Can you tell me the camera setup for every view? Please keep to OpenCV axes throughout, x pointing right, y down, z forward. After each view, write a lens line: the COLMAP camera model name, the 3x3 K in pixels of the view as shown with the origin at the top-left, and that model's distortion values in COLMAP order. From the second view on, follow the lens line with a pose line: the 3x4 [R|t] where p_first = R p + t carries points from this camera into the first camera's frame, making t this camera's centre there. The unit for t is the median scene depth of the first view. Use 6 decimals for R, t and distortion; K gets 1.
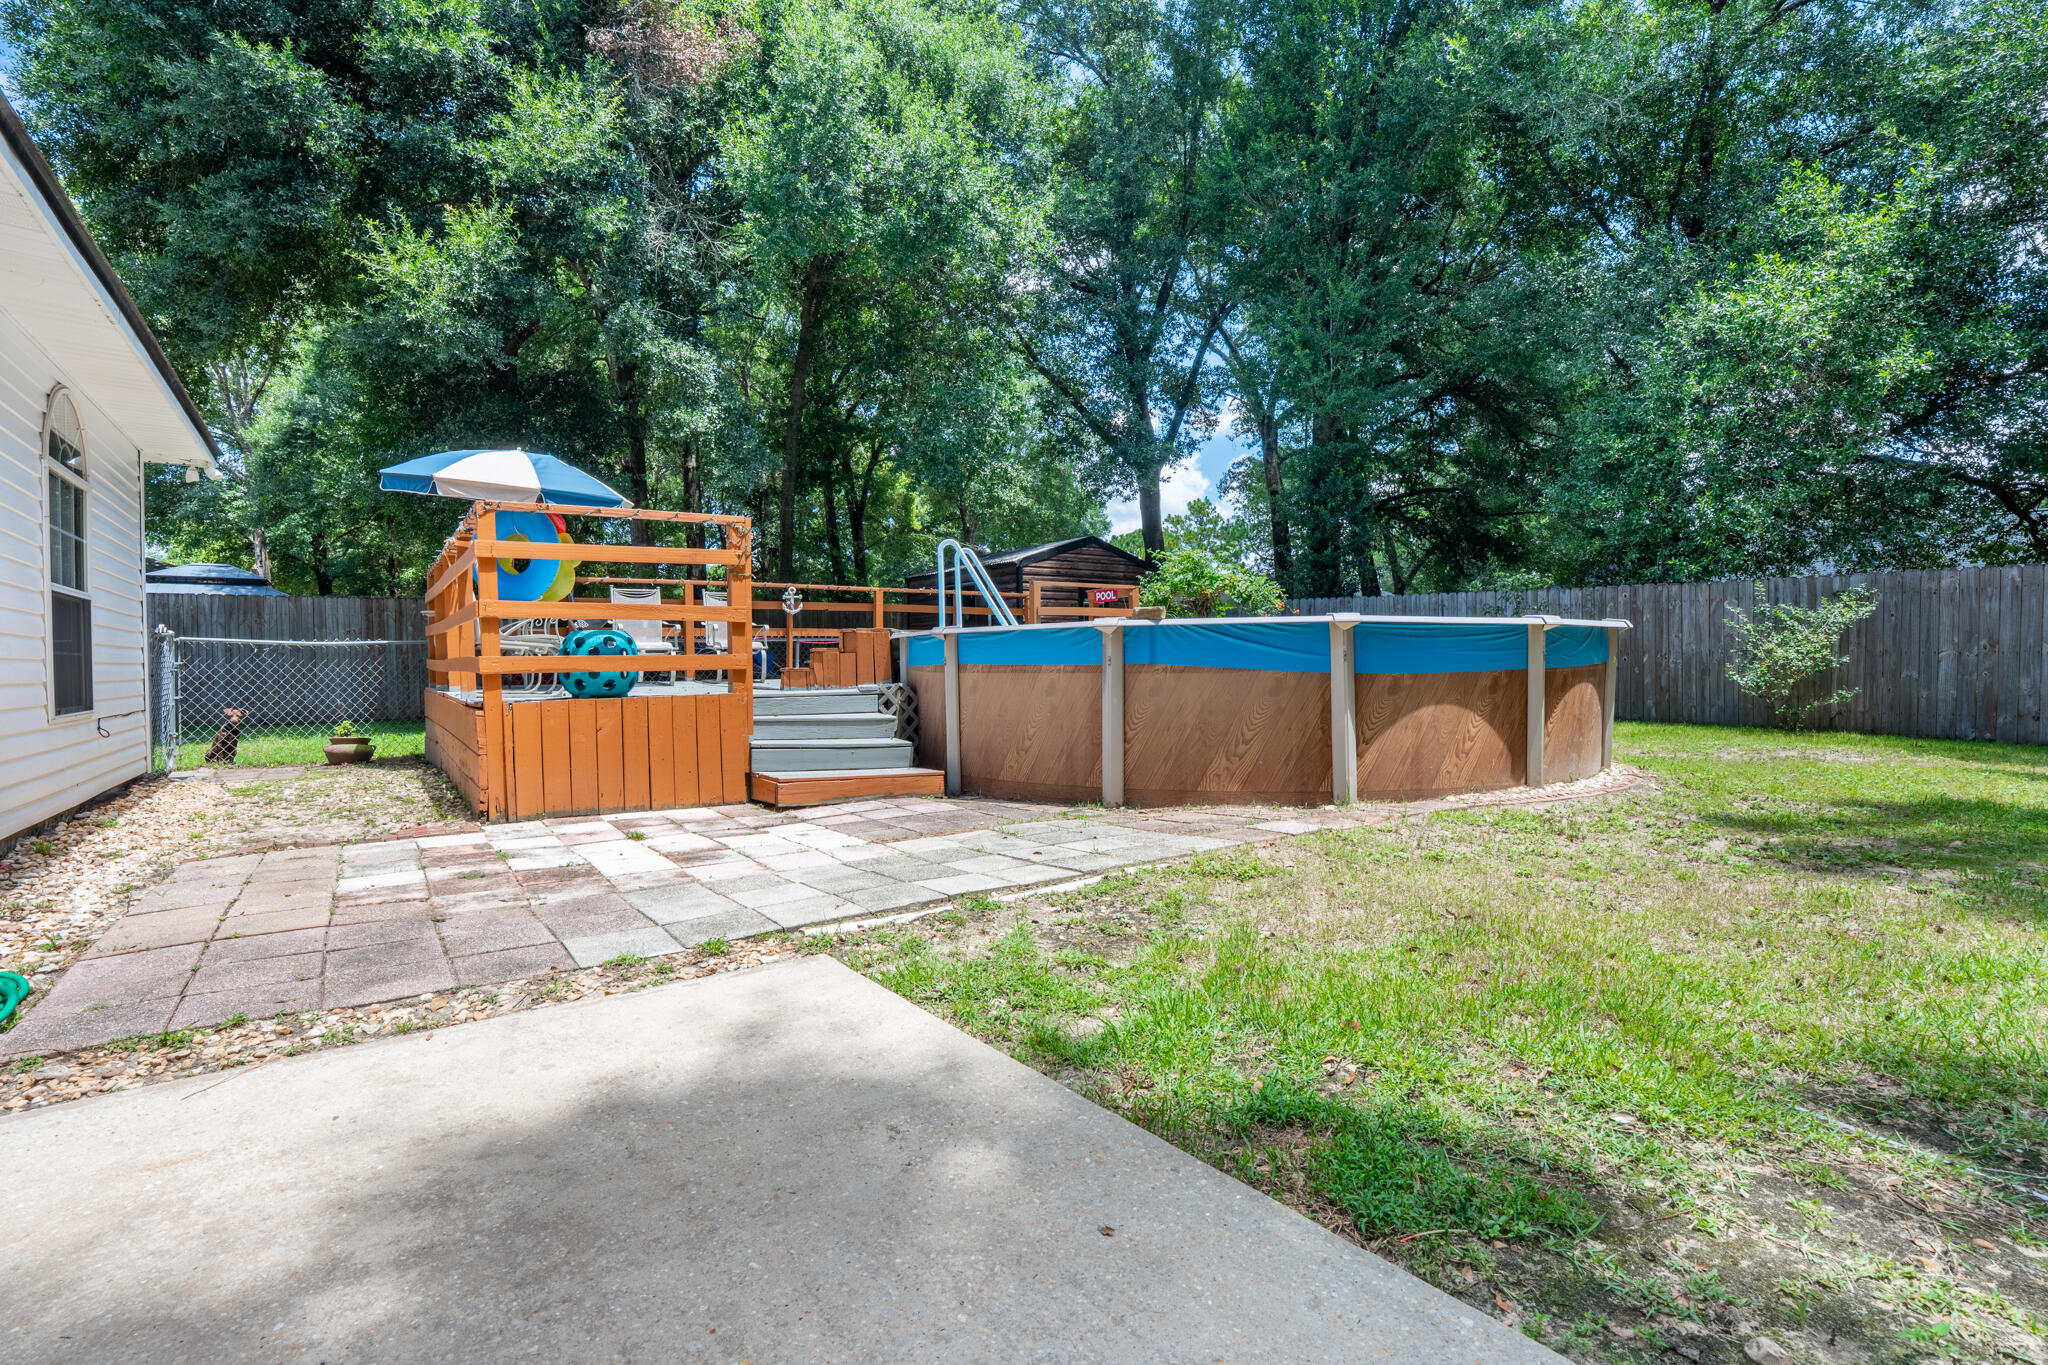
lens RADIAL K [[951.9, 0, 1019.5], [0, 951.9, 670.1], [0, 0, 1]] dist [-0.047436, 0.000111]
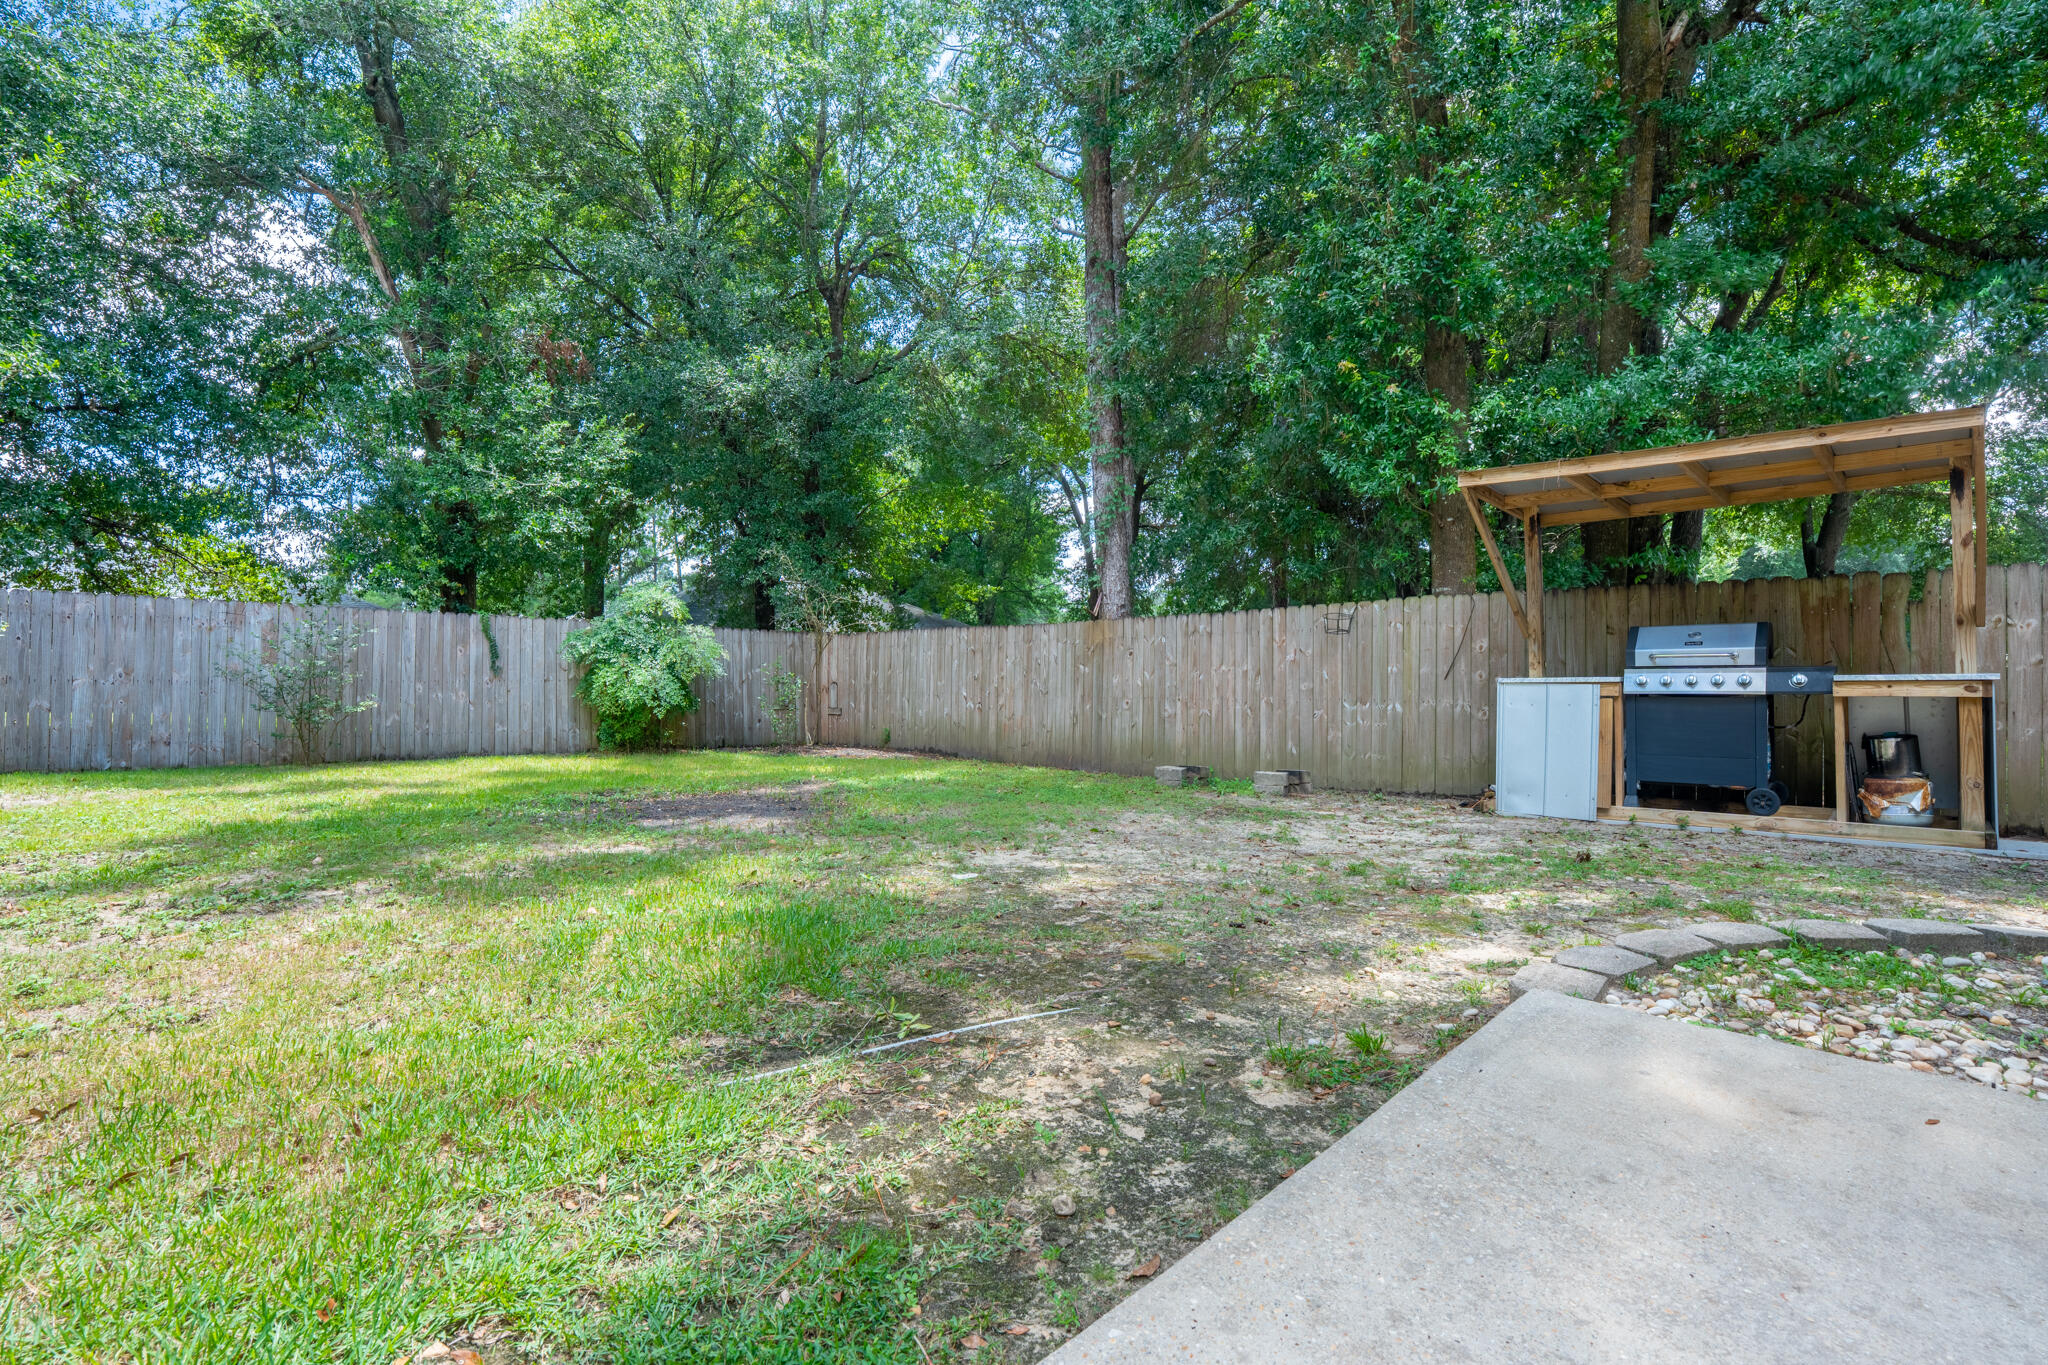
lens RADIAL K [[951.9, 0, 1019.5], [0, 951.9, 670.1], [0, 0, 1]] dist [-0.047436, 0.000111]
pose [[-0.158976, 0.016099, 0.987151, -0.350526], [0.018429, 0.999741, -0.013336, 0.004394], [-0.987110, 0.016072, -0.159232, 0.880198]]
